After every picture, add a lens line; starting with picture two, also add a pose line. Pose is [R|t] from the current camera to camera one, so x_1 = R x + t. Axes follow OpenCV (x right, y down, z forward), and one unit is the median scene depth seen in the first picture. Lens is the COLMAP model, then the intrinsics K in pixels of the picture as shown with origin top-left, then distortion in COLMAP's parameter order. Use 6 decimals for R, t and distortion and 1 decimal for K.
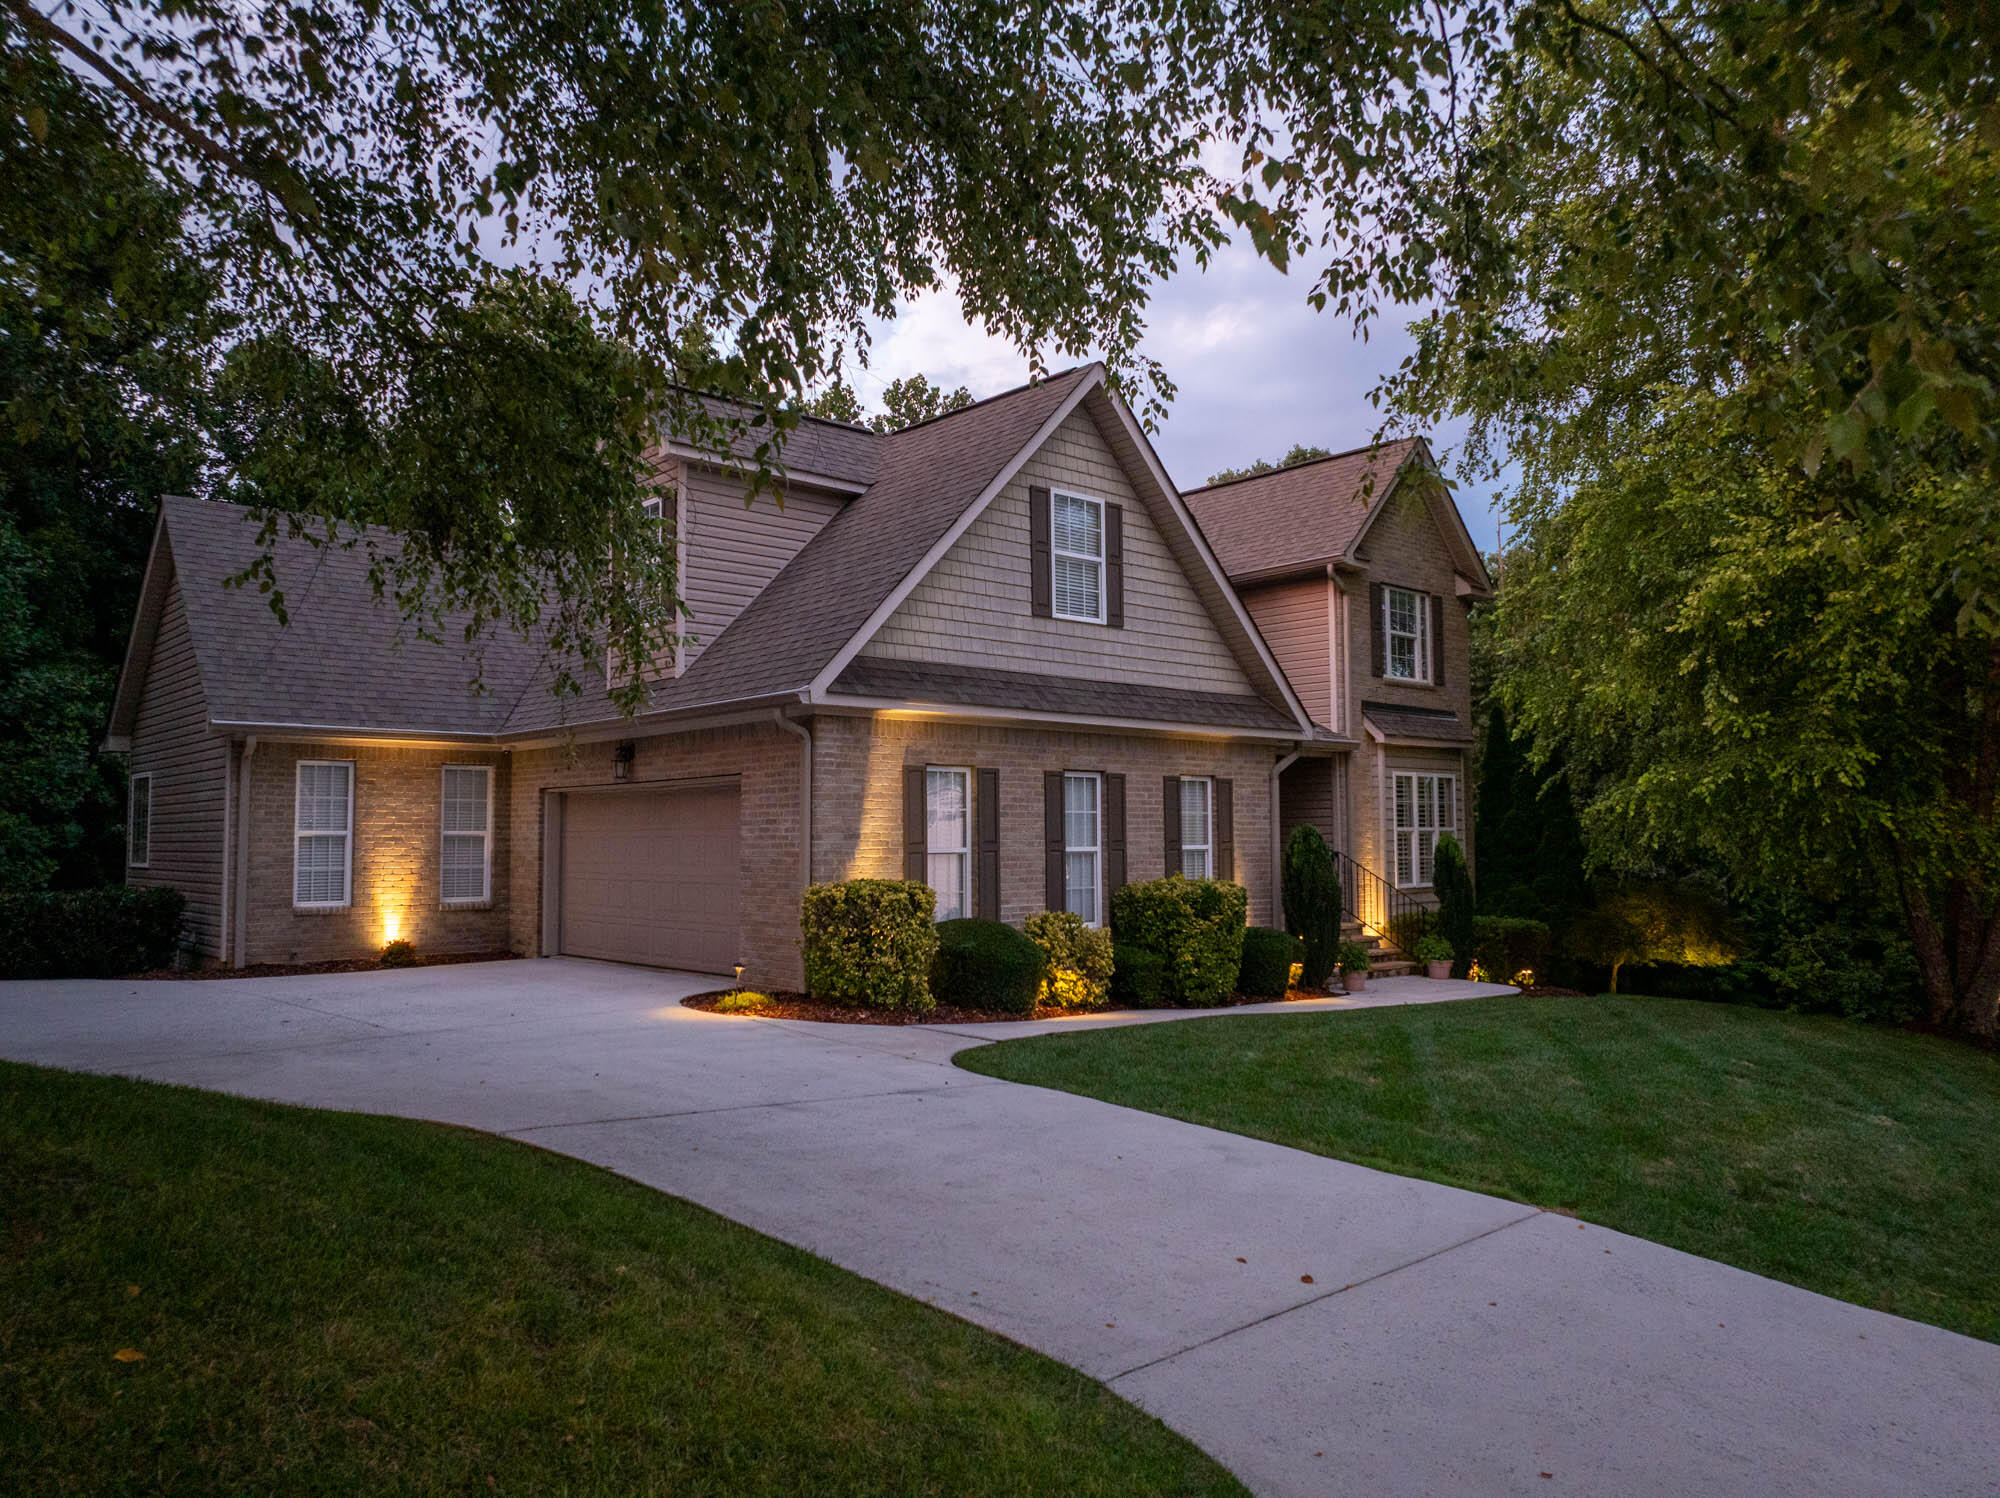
lens RADIAL K [[1431.1, 0, 1002.3], [0, 1431.1, 743.8], [0, 0, 1]] dist [-0.032926, 0.004258]
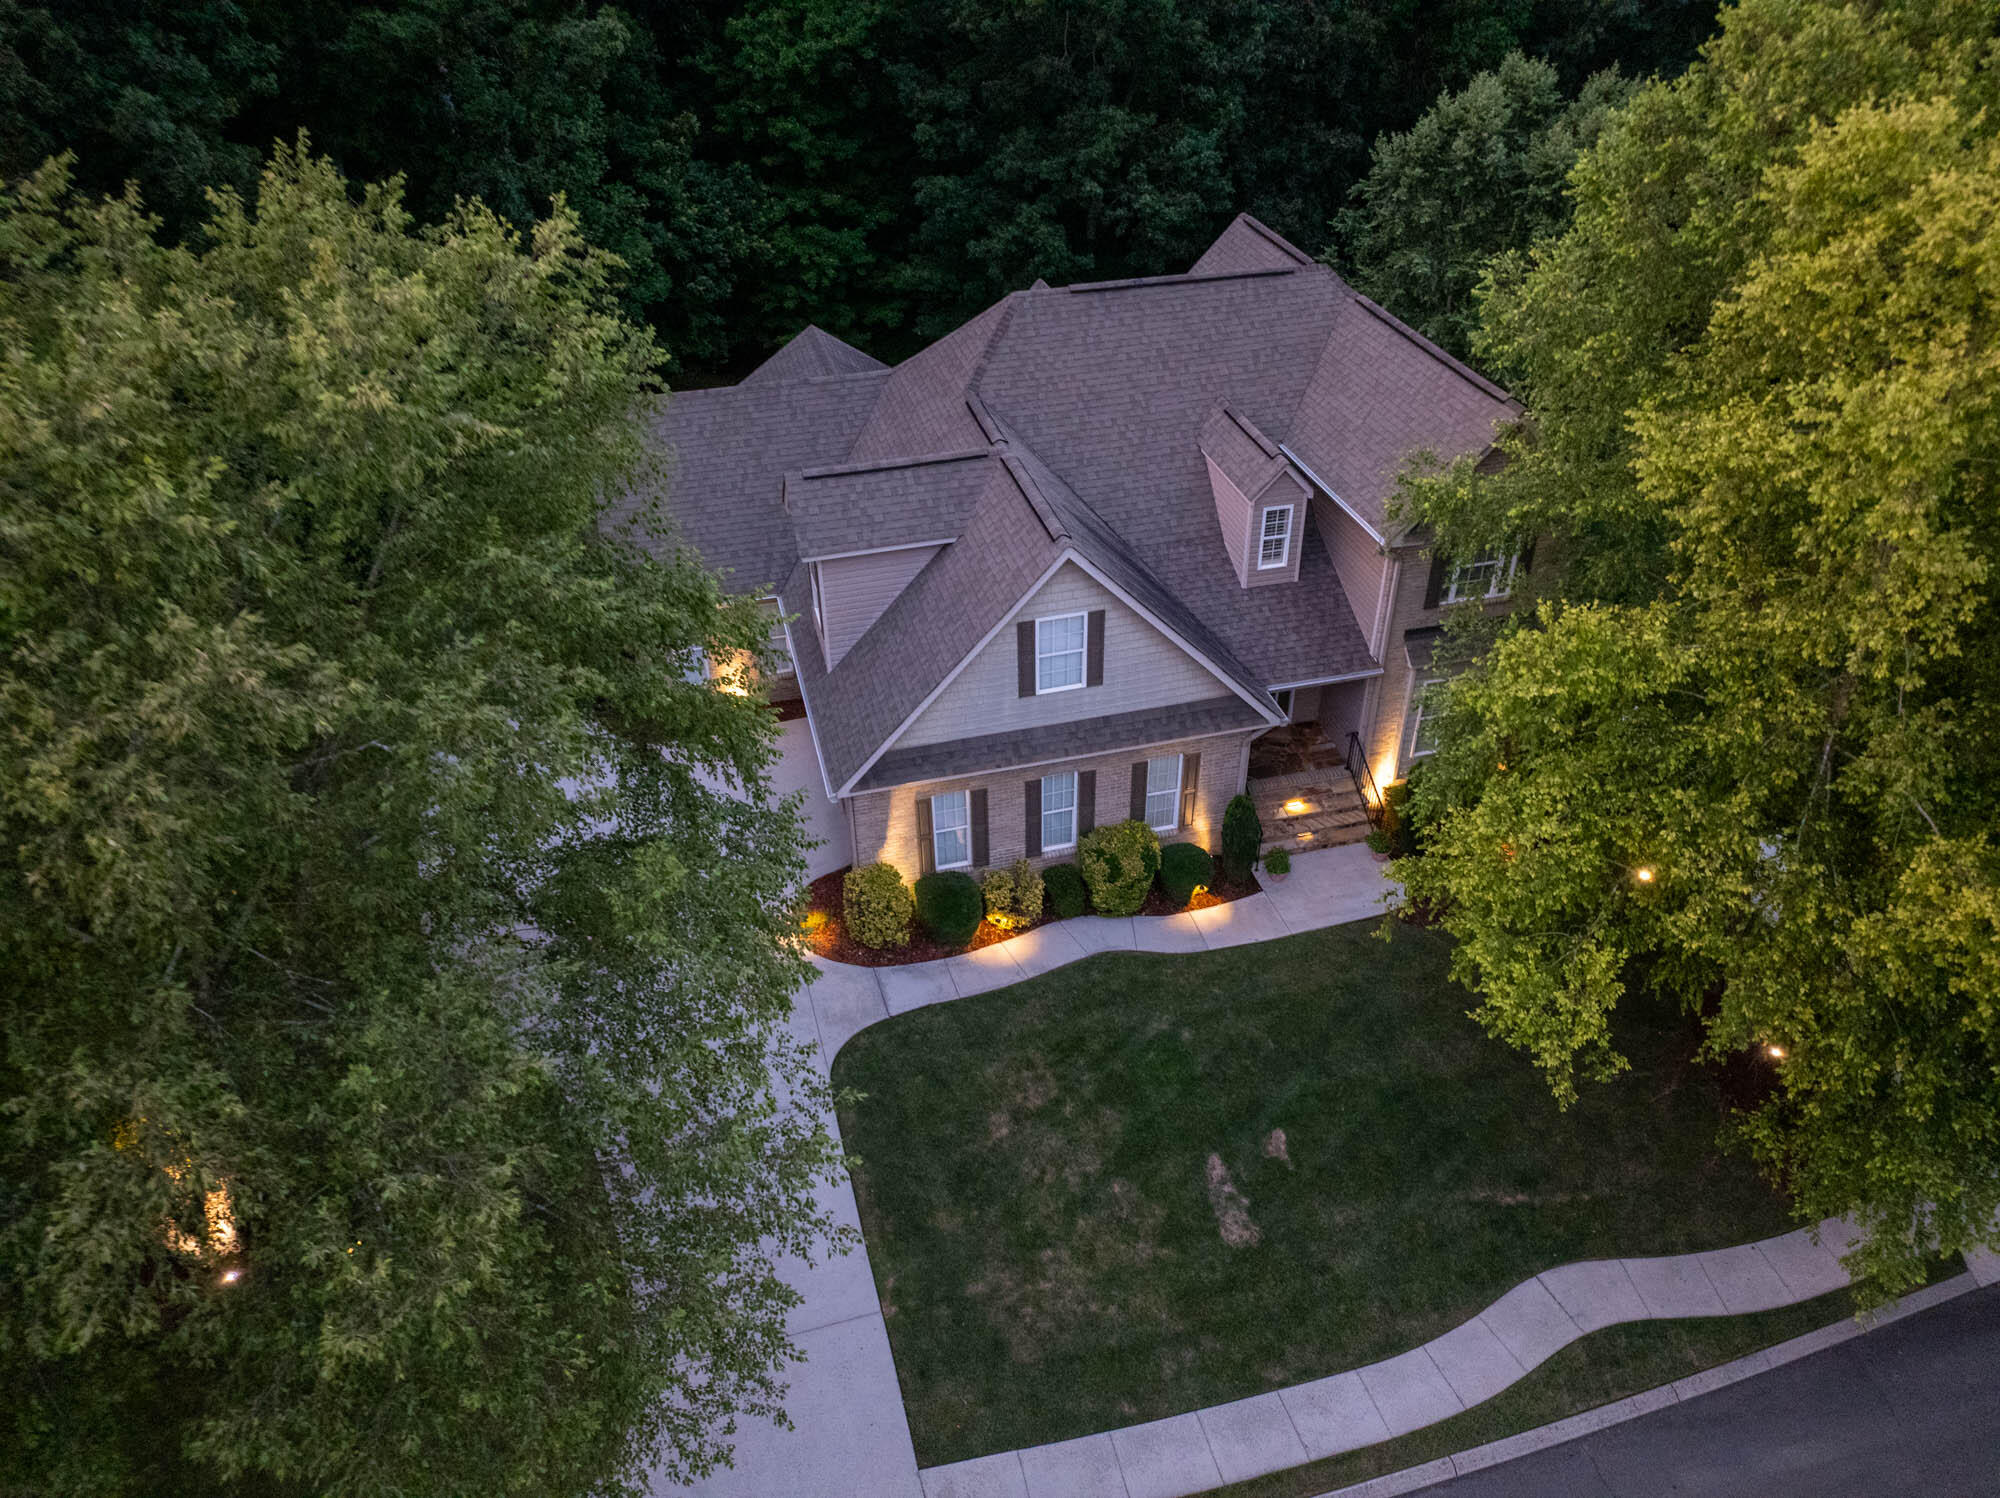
lens RADIAL K [[1431.1, 0, 1006.8], [0, 1431.1, 745.4], [0, 0, 1]] dist [-0.032926, 0.004258]
pose [[0.884146, 0.270667, -0.380822, 0.593813], [0.039386, 0.769016, 0.638014, -1.006640], [0.465548, -0.579097, 0.669262, -0.052743]]
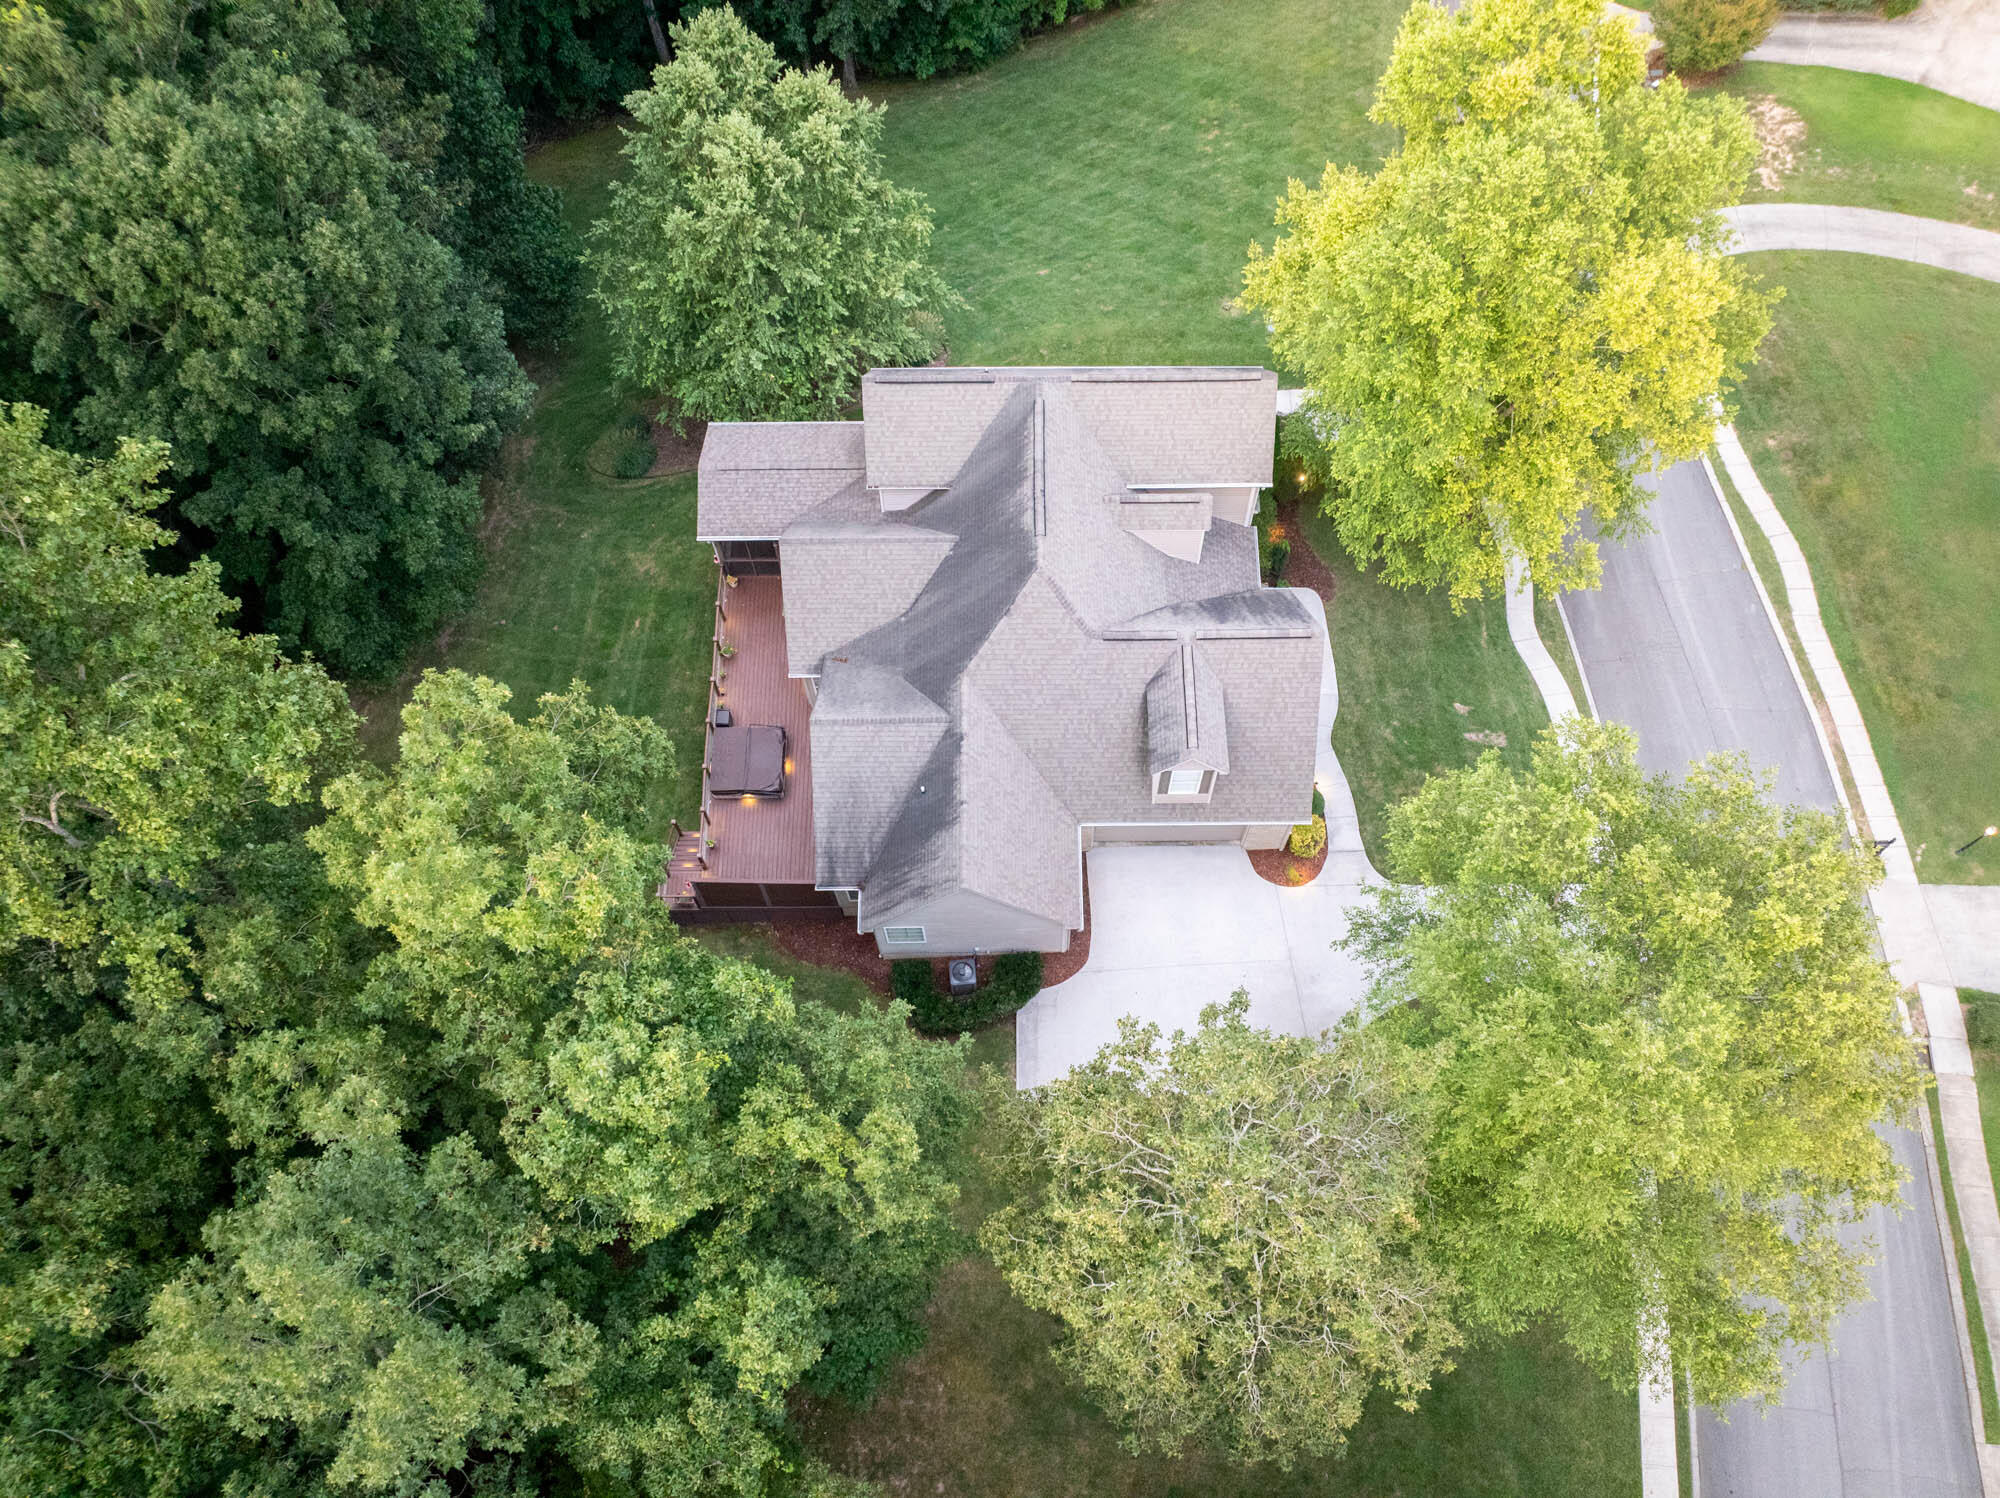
lens RADIAL K [[1477.2, 0, 1047.3], [0, 1477.2, 902.9], [0, 0, 1]] dist [-0.043662, 0.026089]
pose [[0.663741, -0.693609, 0.279917, -1.317211], [-0.066578, 0.317966, 0.945762, -2.558580], [-0.744993, -0.646377, 0.164868, 0.636644]]
